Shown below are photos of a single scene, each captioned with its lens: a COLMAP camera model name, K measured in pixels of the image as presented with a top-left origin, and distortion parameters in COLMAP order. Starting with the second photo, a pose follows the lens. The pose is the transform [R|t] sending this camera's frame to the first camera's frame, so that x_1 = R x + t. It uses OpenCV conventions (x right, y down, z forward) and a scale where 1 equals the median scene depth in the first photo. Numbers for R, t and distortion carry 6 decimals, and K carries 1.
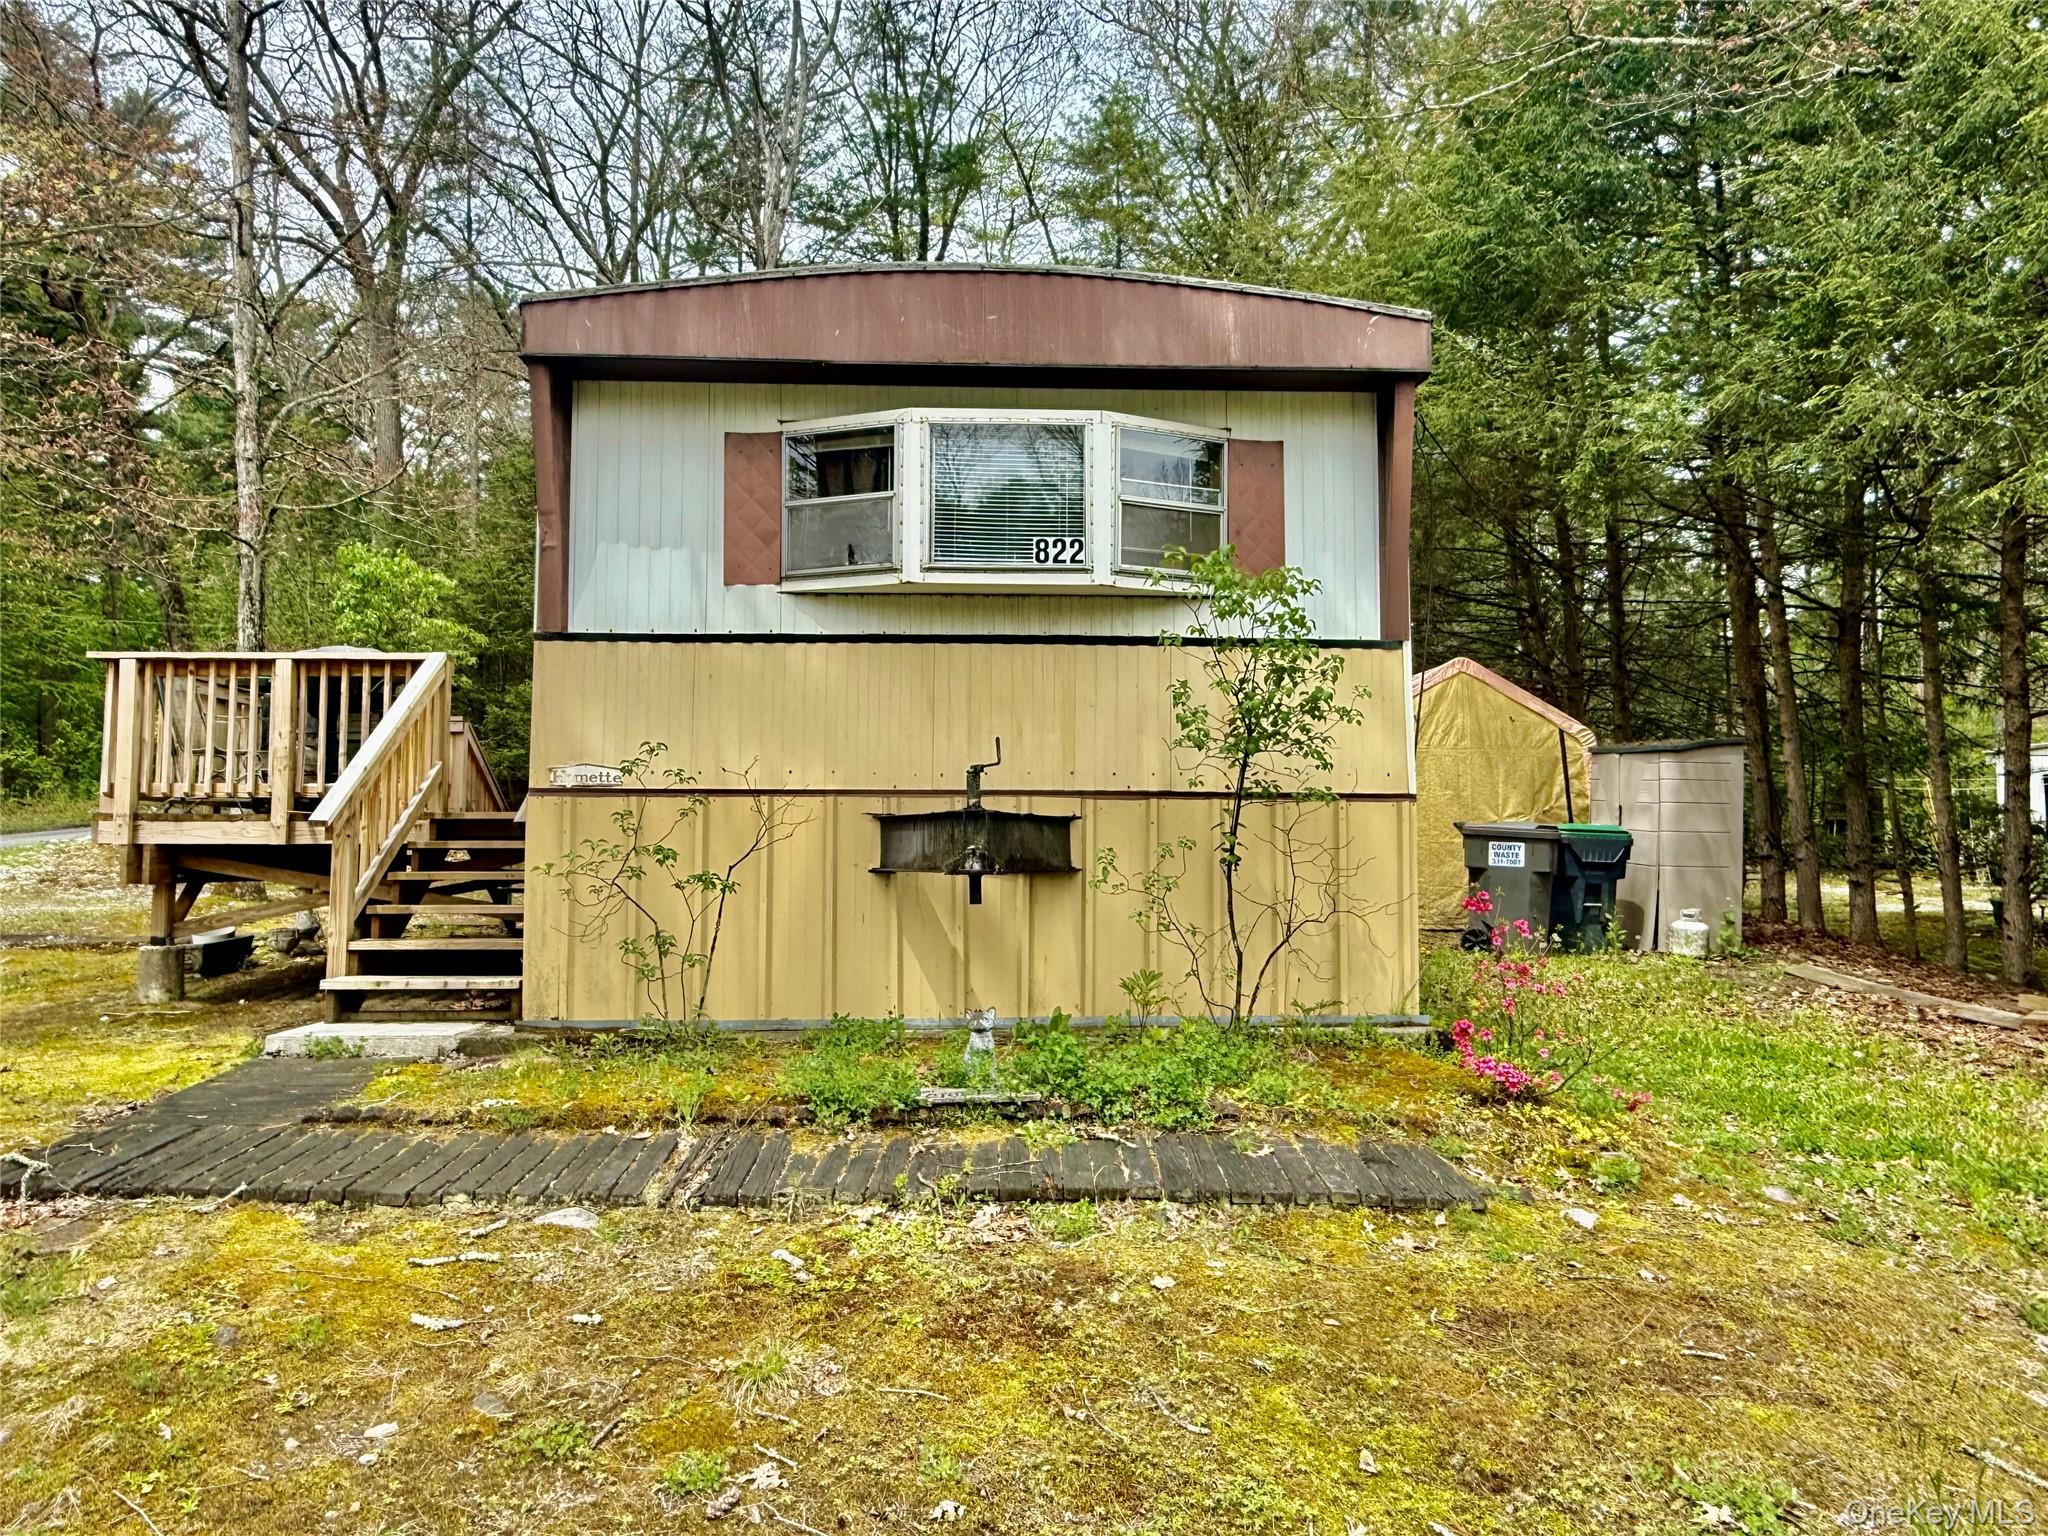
lens RADIAL K [[1391.3, 0, 1024.0], [0, 1391.3, 768.0], [0, 0, 1]] dist [0.005059, 0.000738]
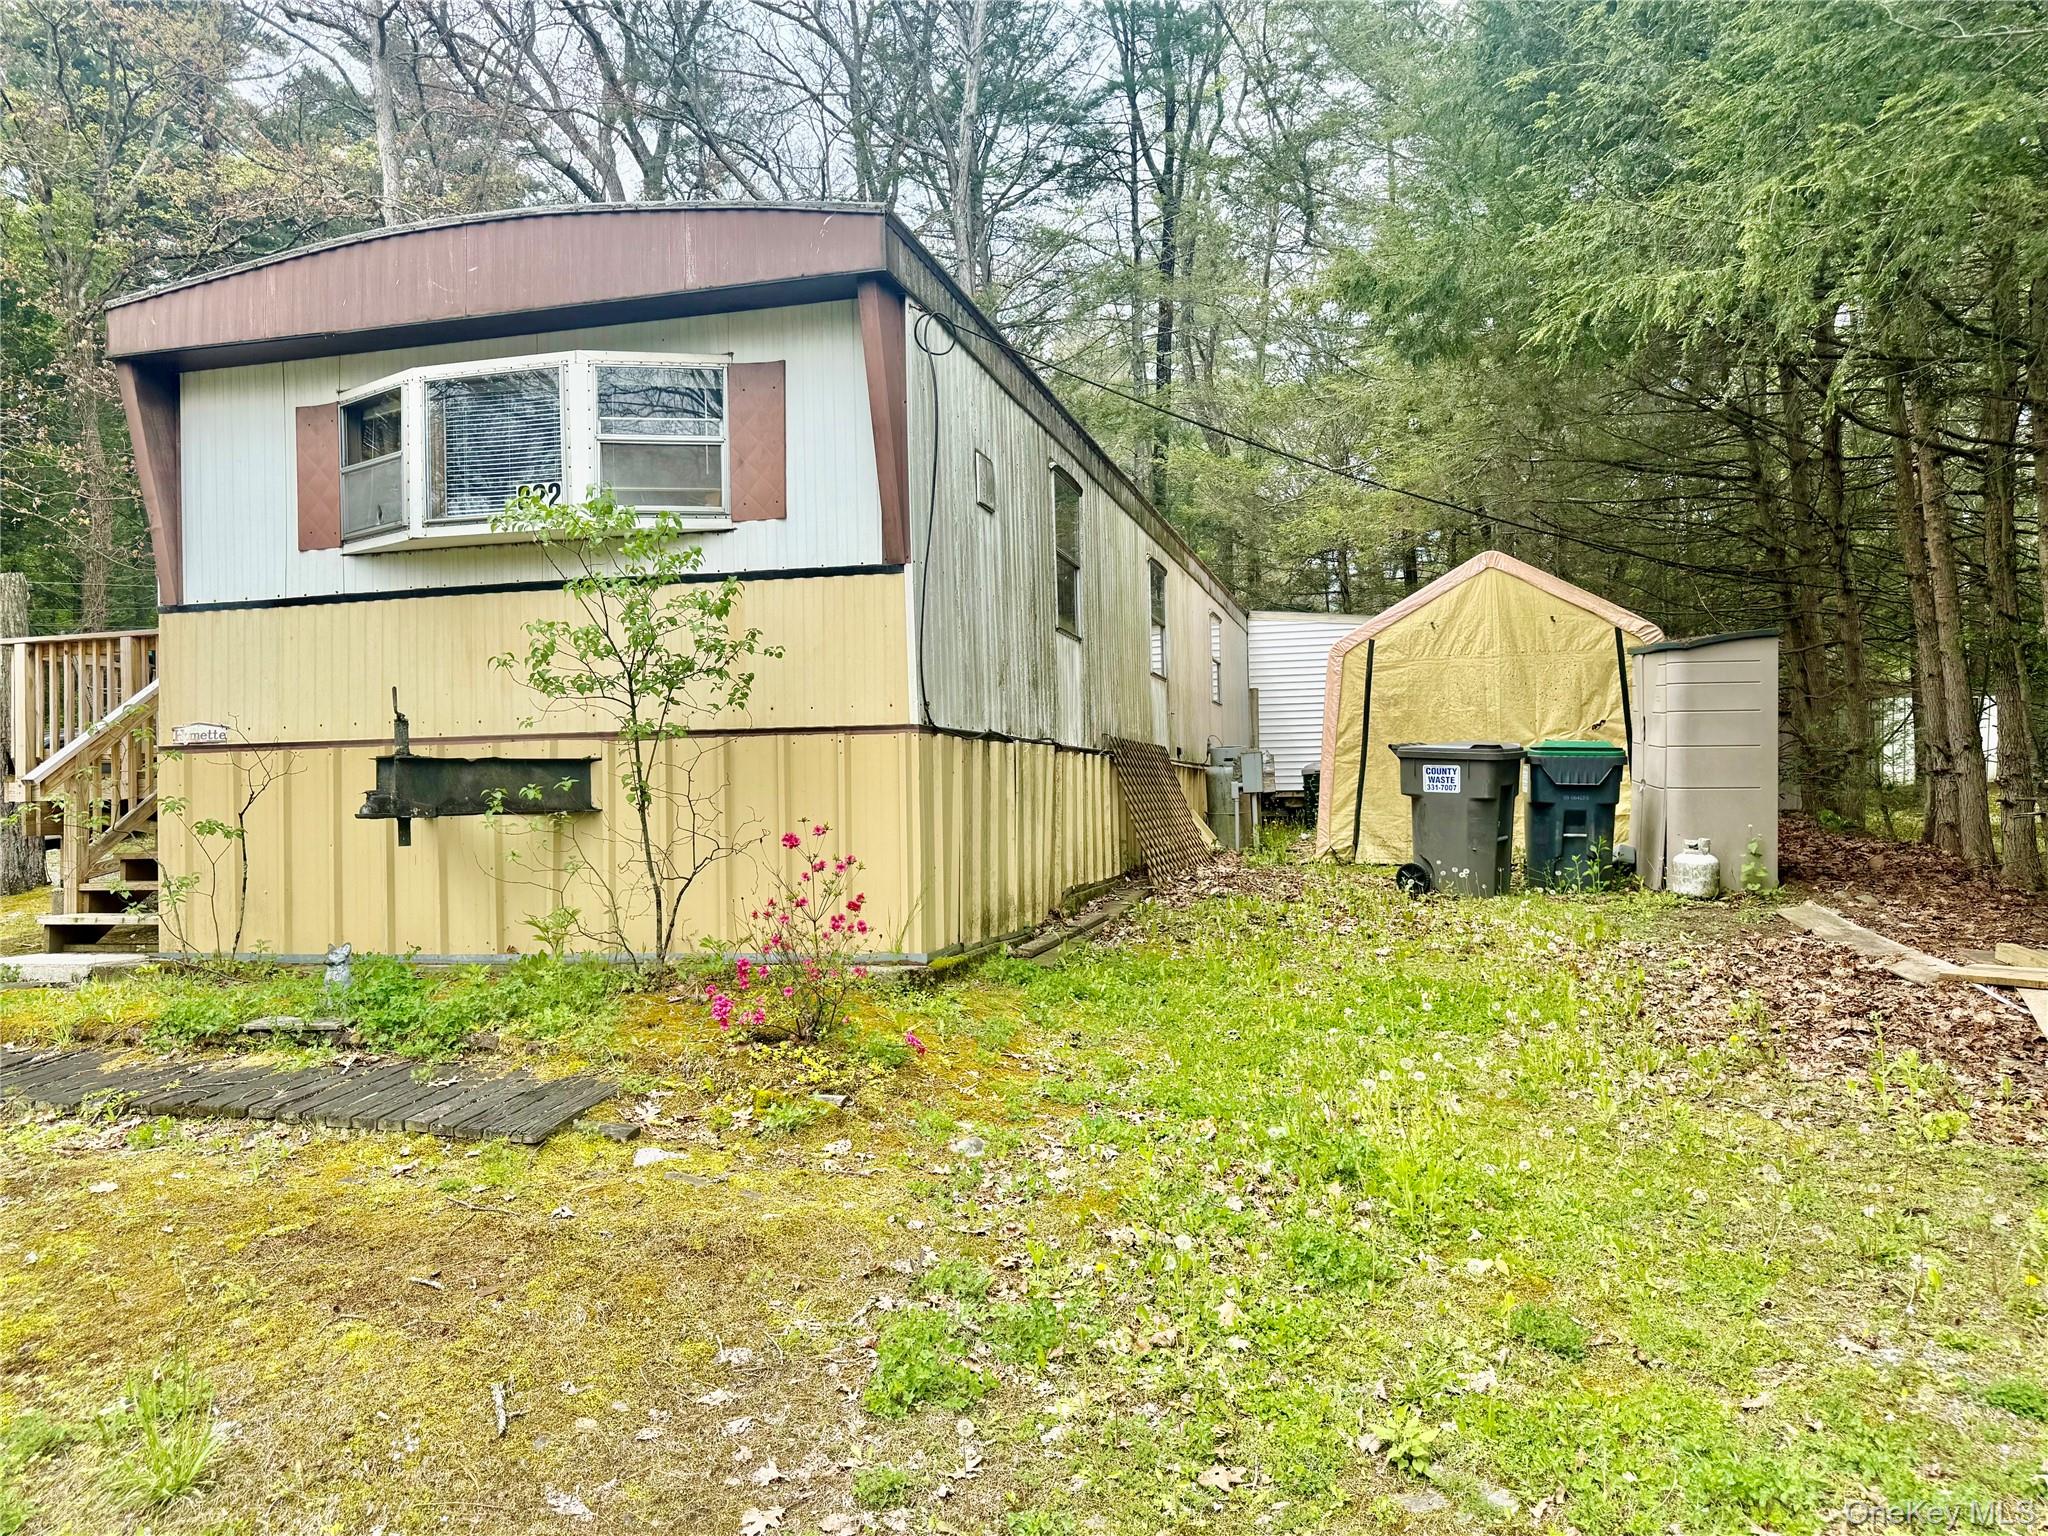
lens RADIAL K [[1491.3, 0, 1024.0], [0, 1491.3, 768.0], [0, 0, 1]] dist [0.006715, -0.000916]
pose [[0.955779, -0.025323, -0.292994, 0.653502], [0.039662, 0.998283, 0.043101, 0.007813], [0.291400, -0.052816, 0.955142, 0.053506]]
